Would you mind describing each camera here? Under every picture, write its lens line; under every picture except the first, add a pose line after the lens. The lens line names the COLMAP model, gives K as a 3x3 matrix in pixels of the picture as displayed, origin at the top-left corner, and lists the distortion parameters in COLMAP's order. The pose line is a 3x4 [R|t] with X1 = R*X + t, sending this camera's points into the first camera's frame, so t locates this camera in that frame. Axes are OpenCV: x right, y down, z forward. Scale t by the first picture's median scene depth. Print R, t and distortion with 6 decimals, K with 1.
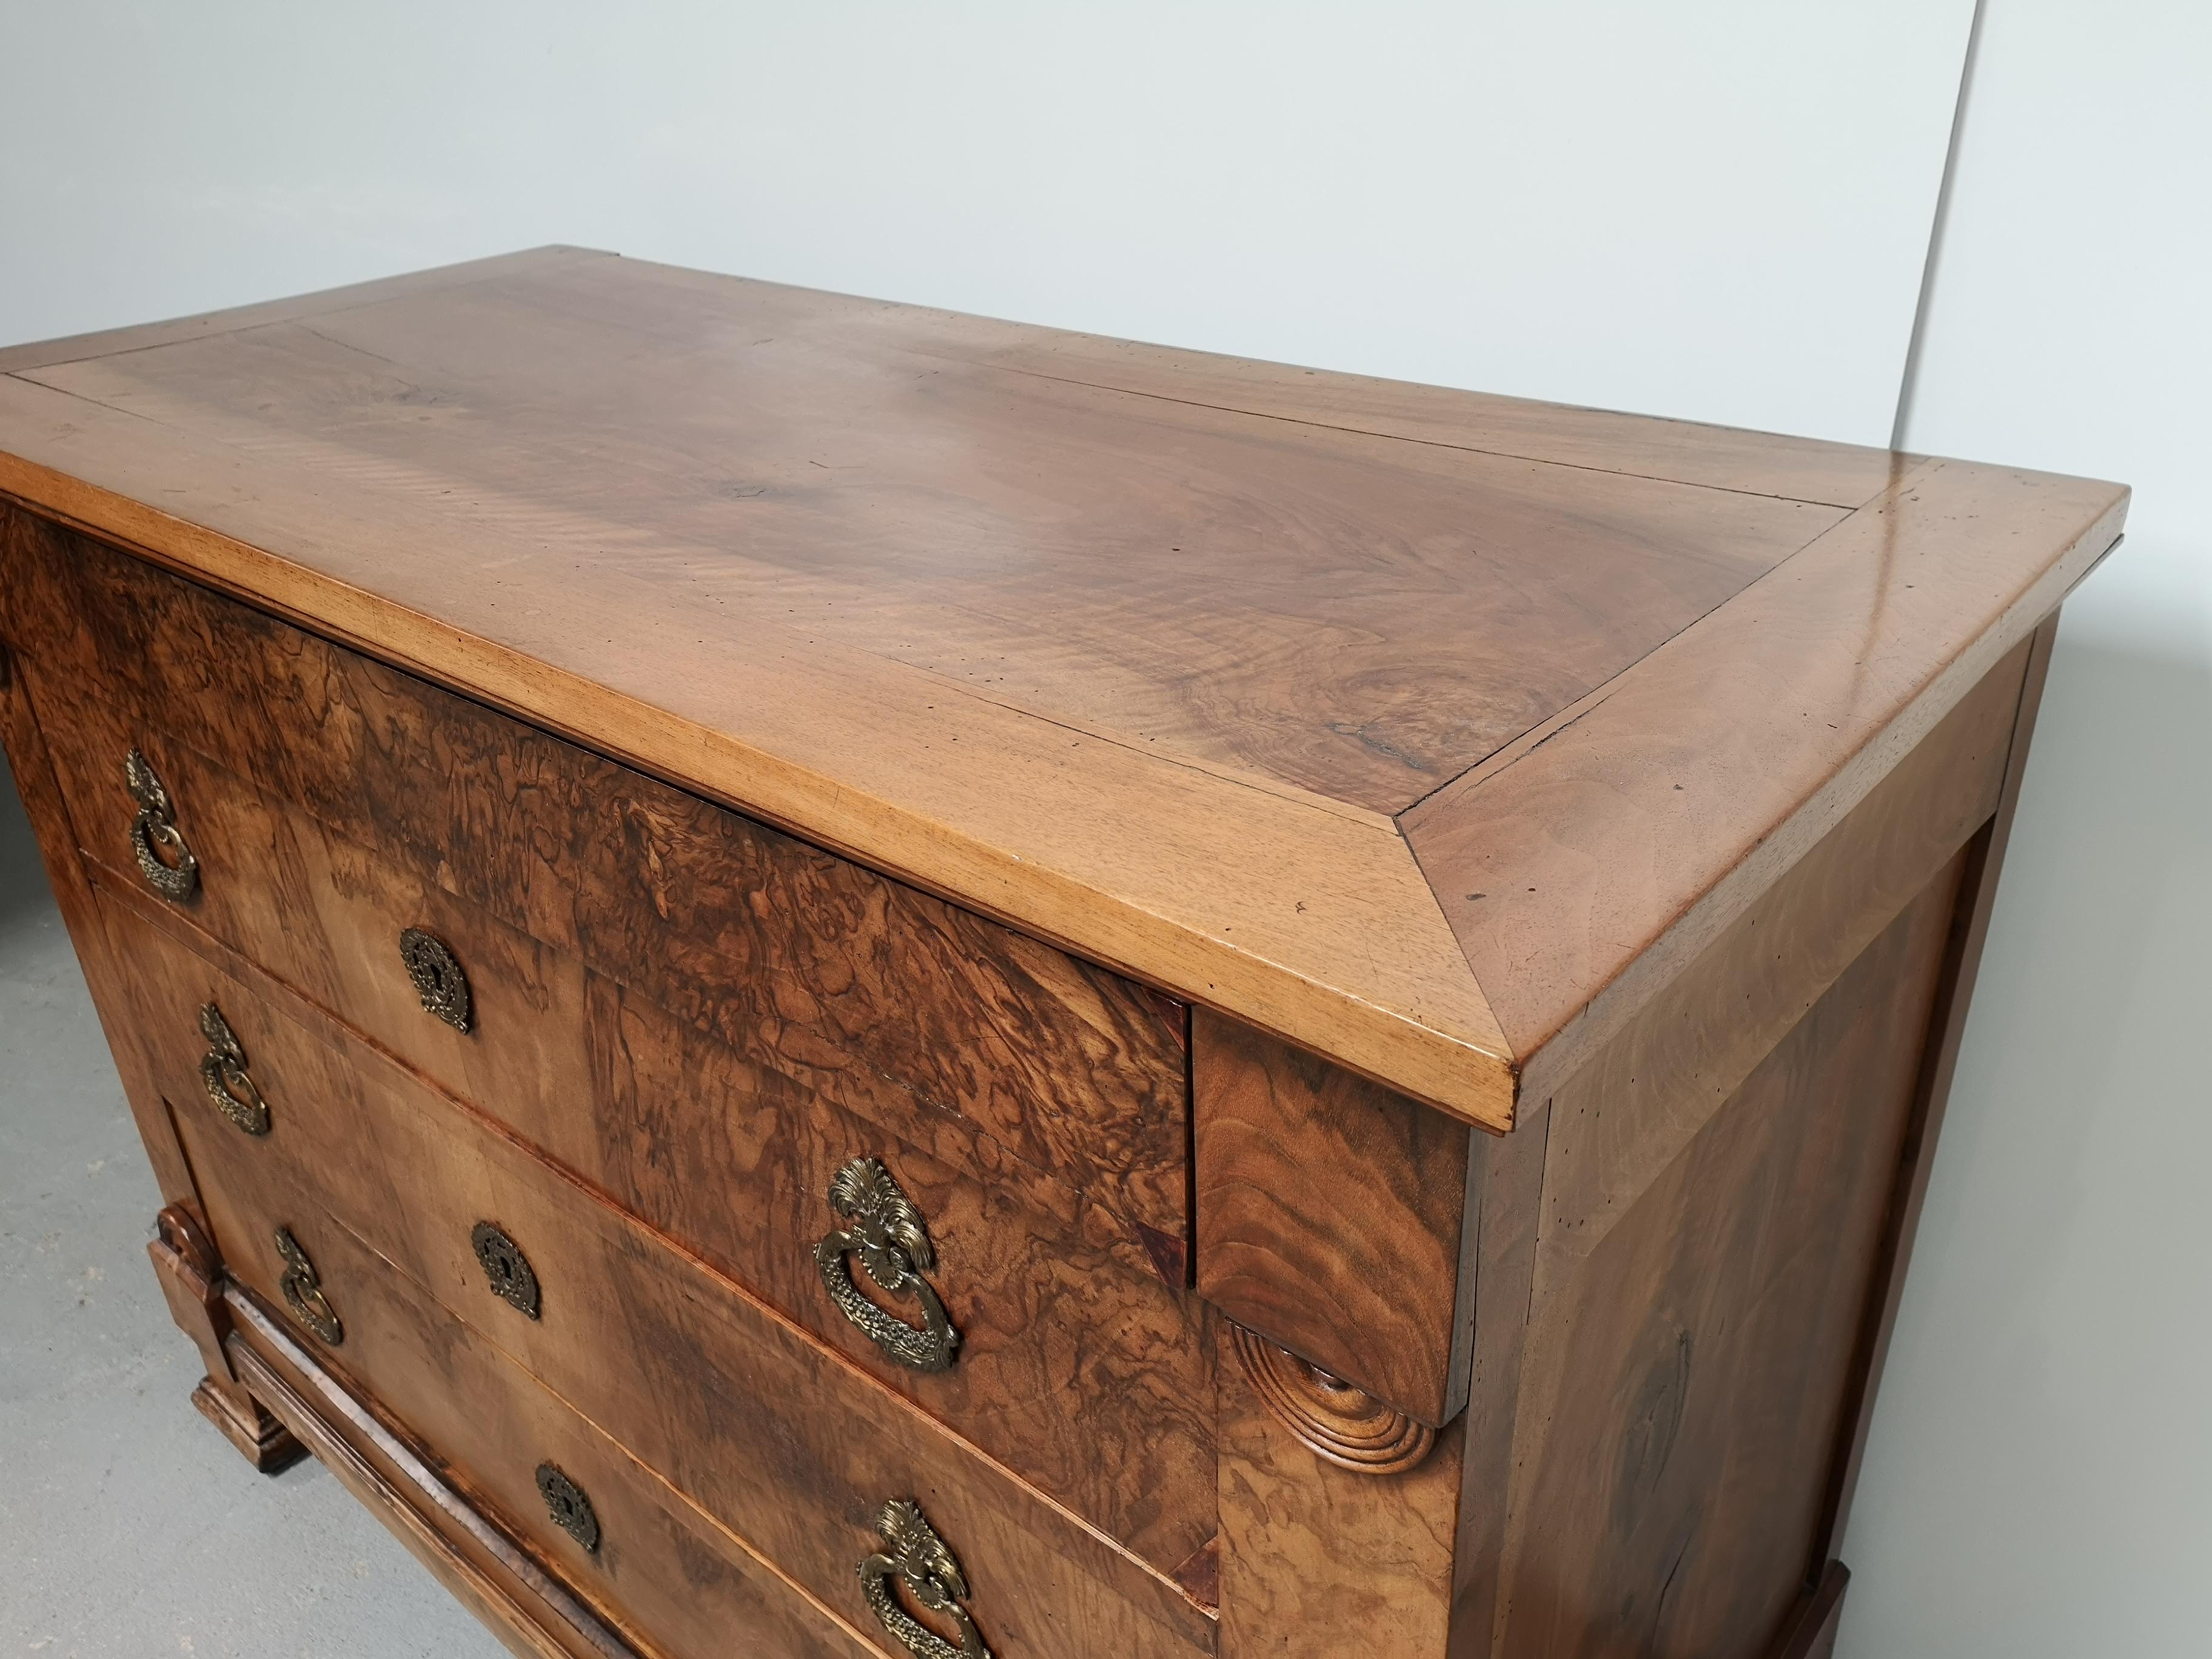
lens RADIAL K [[1762.6, 0, 1122.6], [0, 1762.6, 828.3], [0, 0, 1]] dist [0.060888, -0.096295]
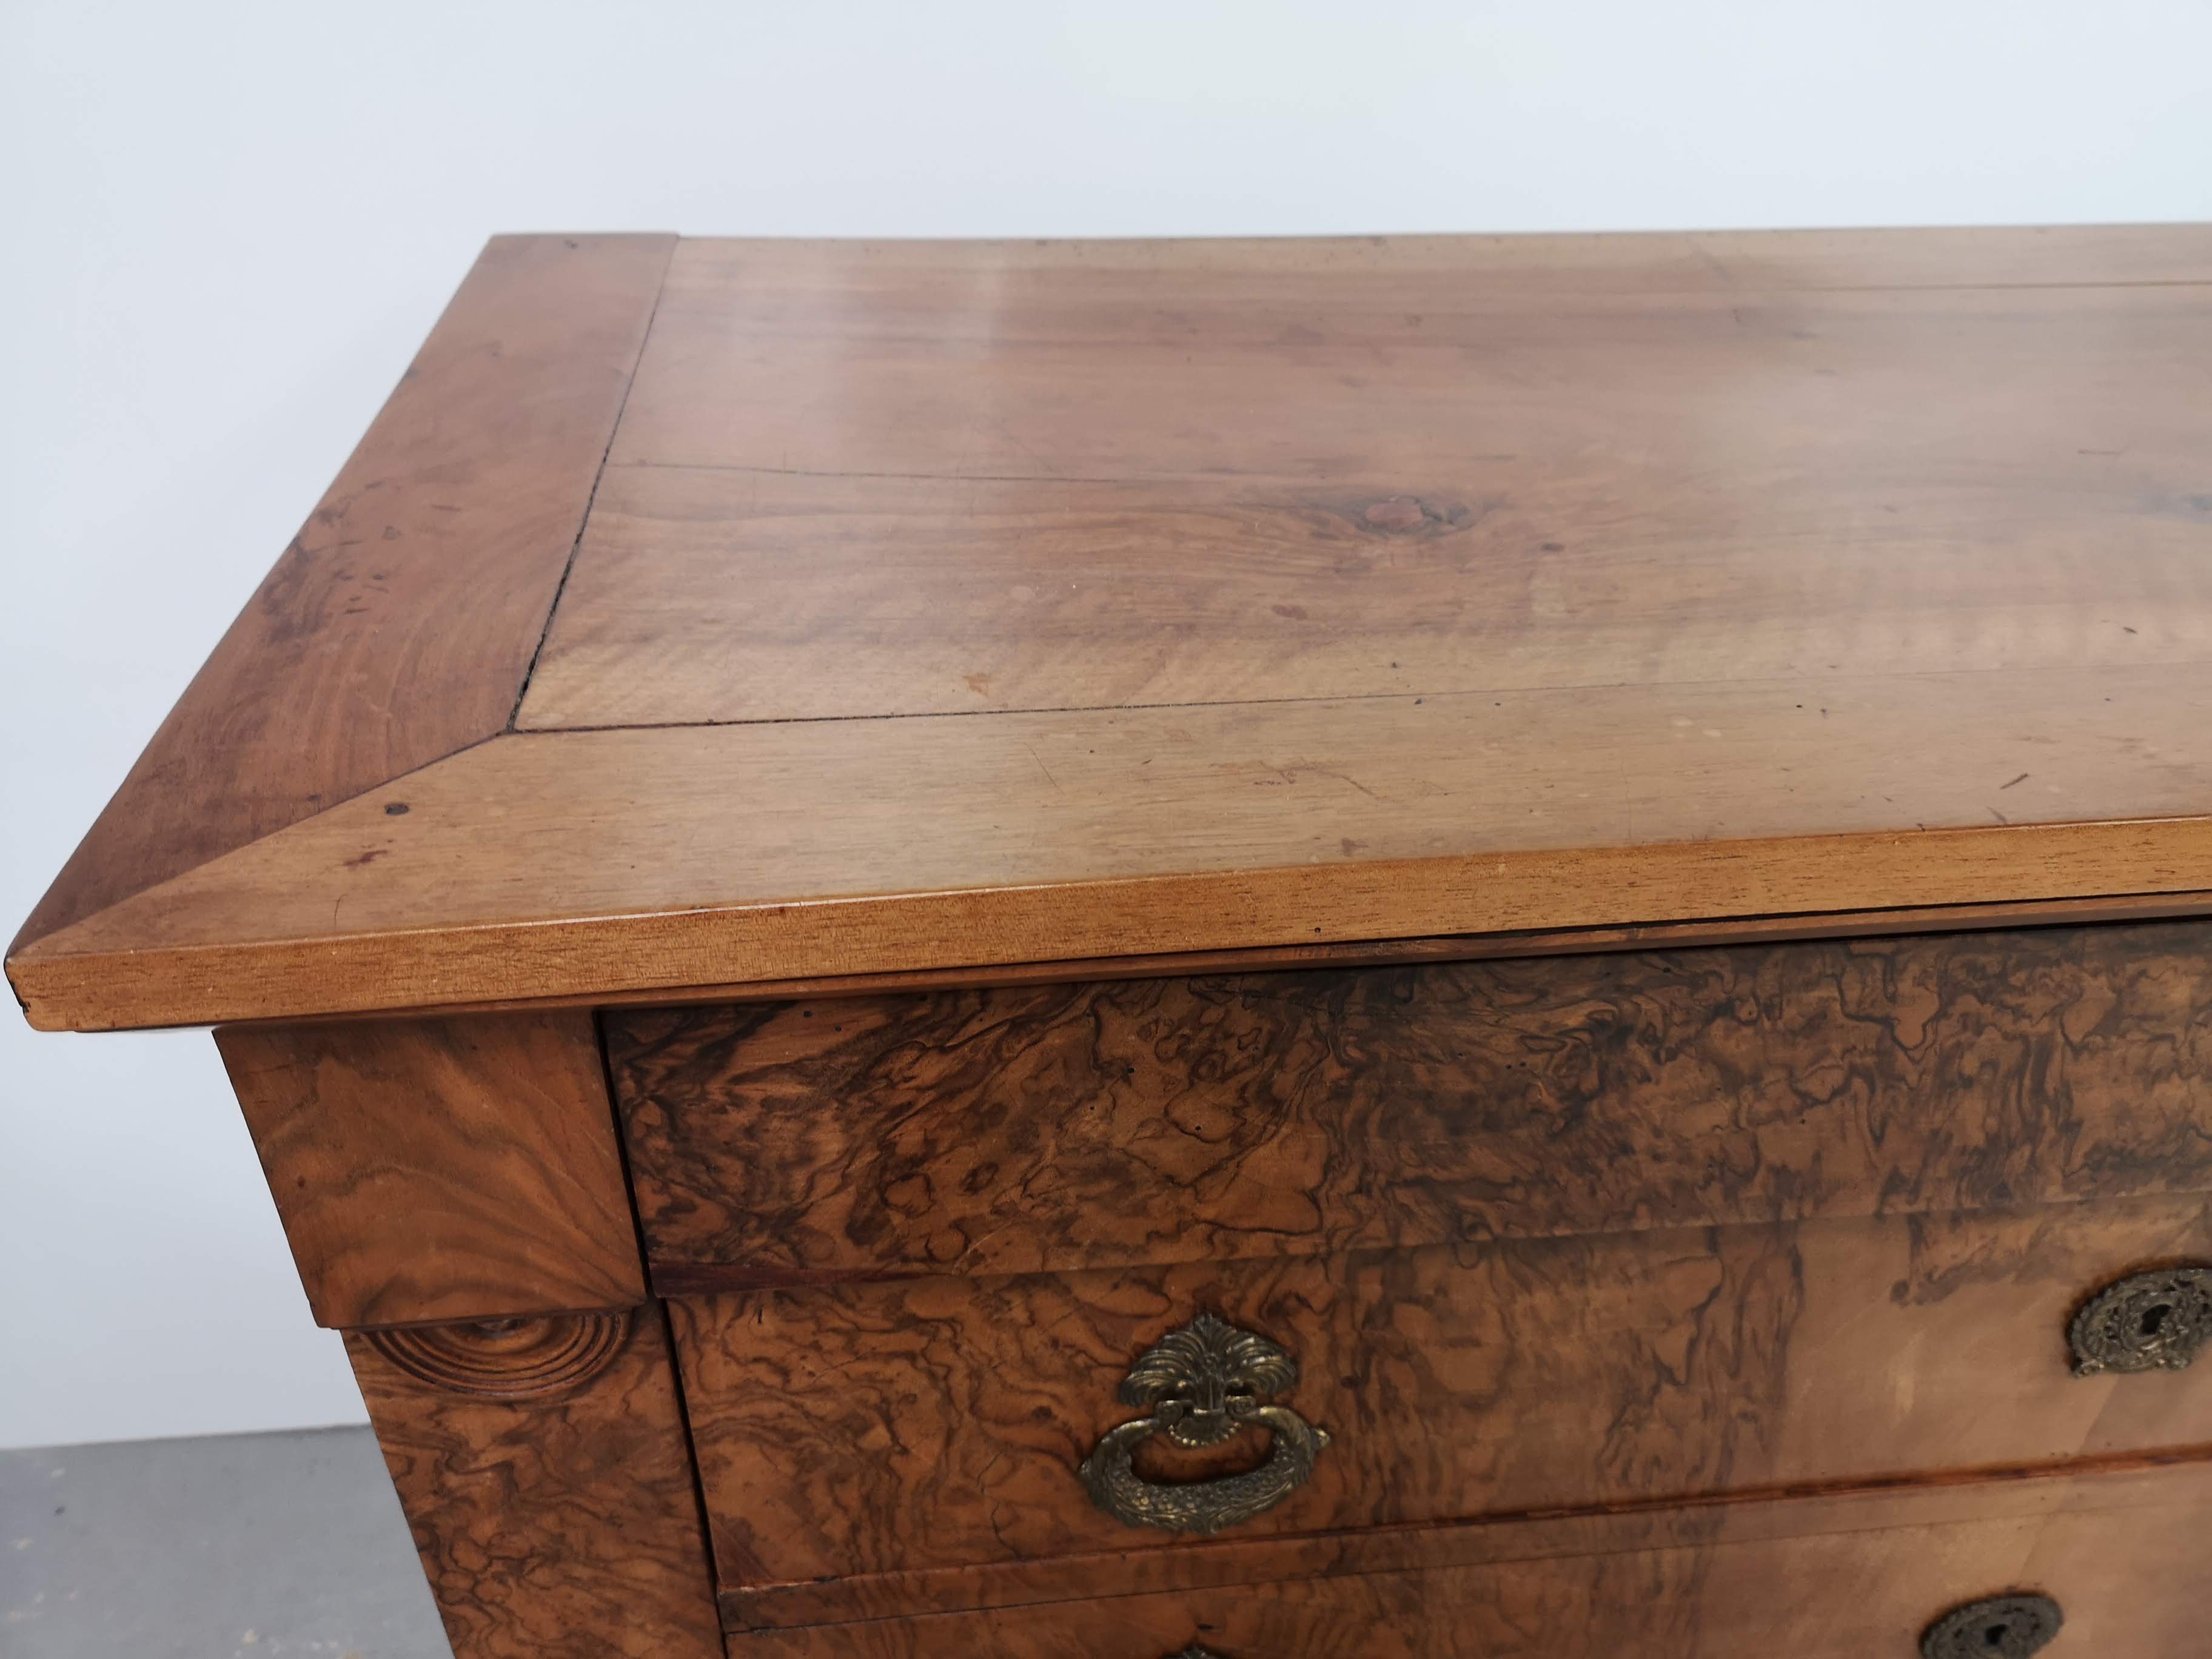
lens RADIAL K [[1762.6, 0, 1130.6], [0, 1762.6, 846.2], [0, 0, 1]] dist [0.060888, -0.096295]
pose [[0.681171, -0.377141, 0.627511, -1.379804], [0.297893, 0.925726, 0.233004, -0.489676], [-0.668779, 0.028215, 0.742926, 1.024665]]
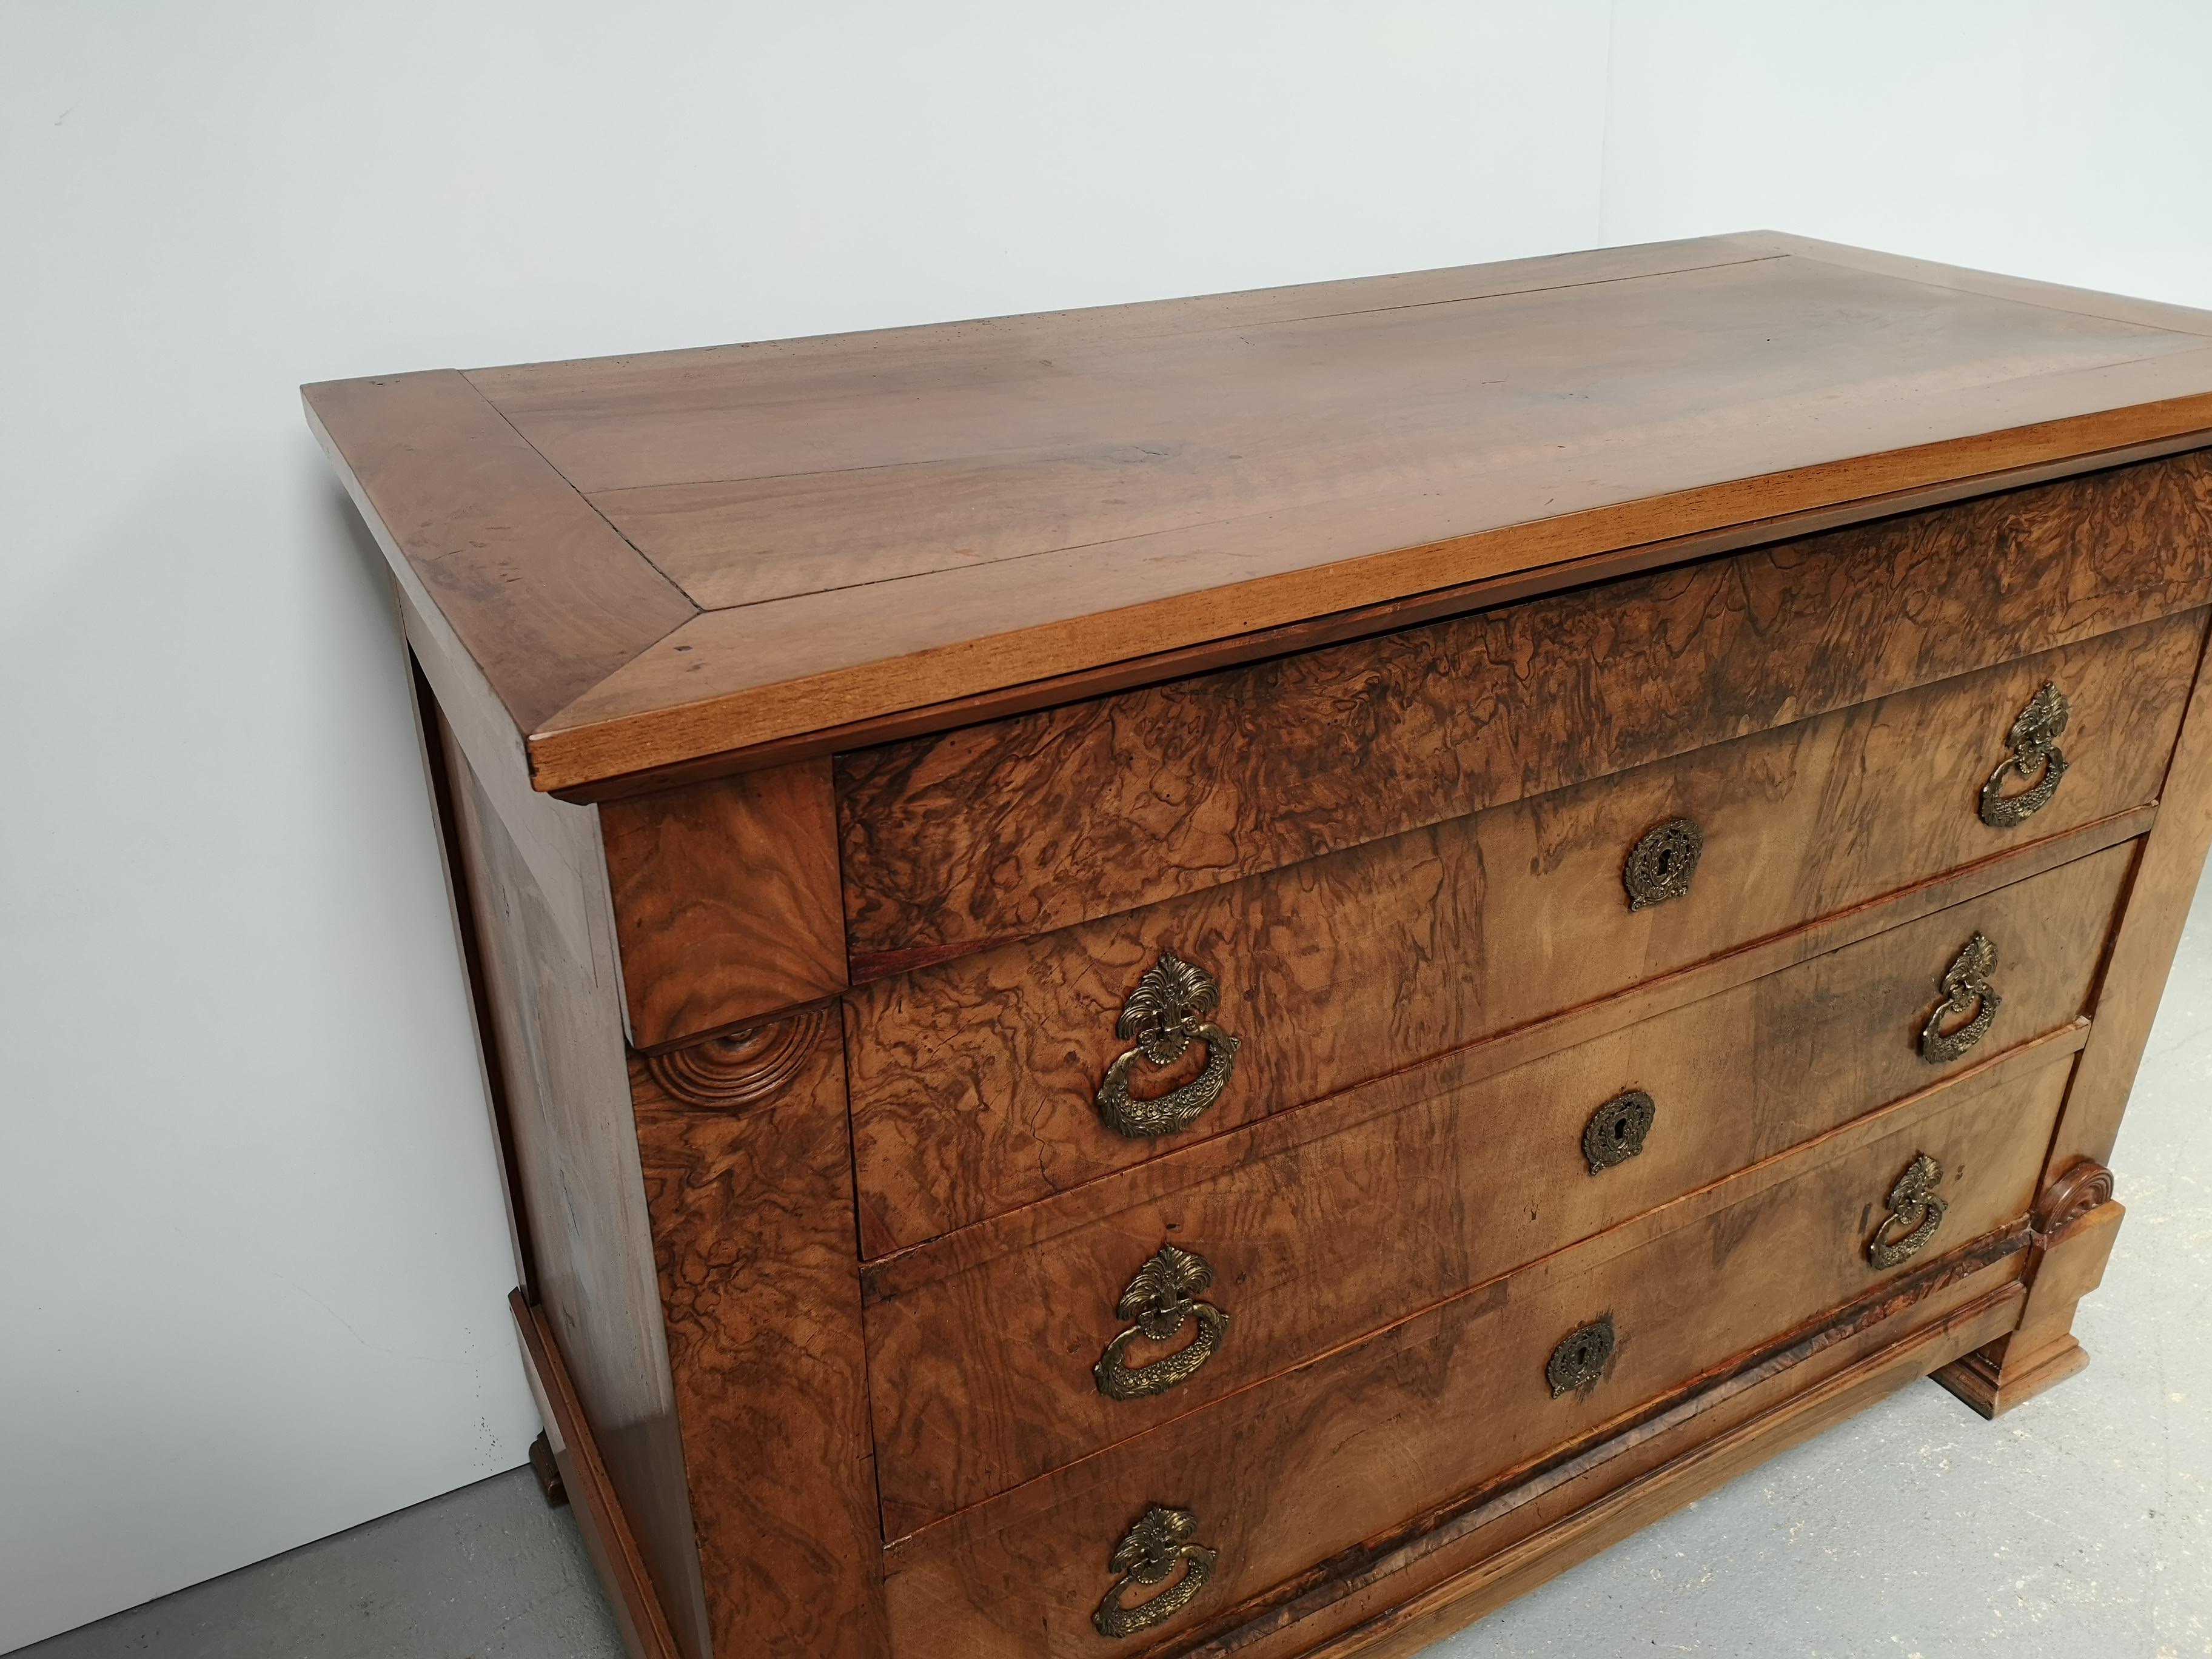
lens RADIAL K [[1762.6, 0, 1120.6], [0, 1762.6, 822.8], [0, 0, 1]] dist [0.060888, -0.096295]
pose [[0.336671, -0.401290, 0.851833, -1.976123], [0.417094, 0.874608, 0.247170, -0.489136], [-0.844207, 0.272080, 0.461831, 1.044520]]
